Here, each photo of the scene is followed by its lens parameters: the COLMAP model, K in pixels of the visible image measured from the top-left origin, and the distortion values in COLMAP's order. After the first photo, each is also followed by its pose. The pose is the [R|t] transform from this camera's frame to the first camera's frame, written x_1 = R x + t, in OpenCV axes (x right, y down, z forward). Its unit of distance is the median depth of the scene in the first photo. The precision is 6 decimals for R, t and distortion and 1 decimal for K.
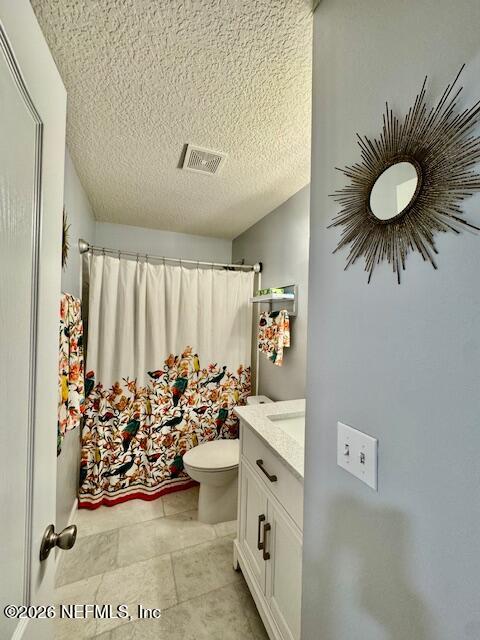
lens RADIAL K [[254.9, 0, 240.0], [0, 254.9, 320.0], [0, 0, 1]] dist [-0.001433, -0.000472]
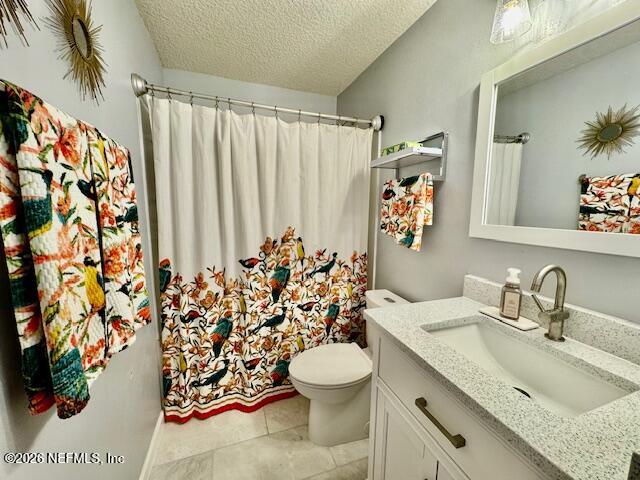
lens RADIAL K [[254.9, 0, 318.9], [0, 254.9, 240.9], [0, 0, 1]] dist [-0.001433, -0.000472]
pose [[0.998979, -0.005952, -0.044784, -0.086702], [0.011600, 0.991845, 0.126924, 0.051366], [0.043664, -0.127314, 0.990901, 0.256727]]
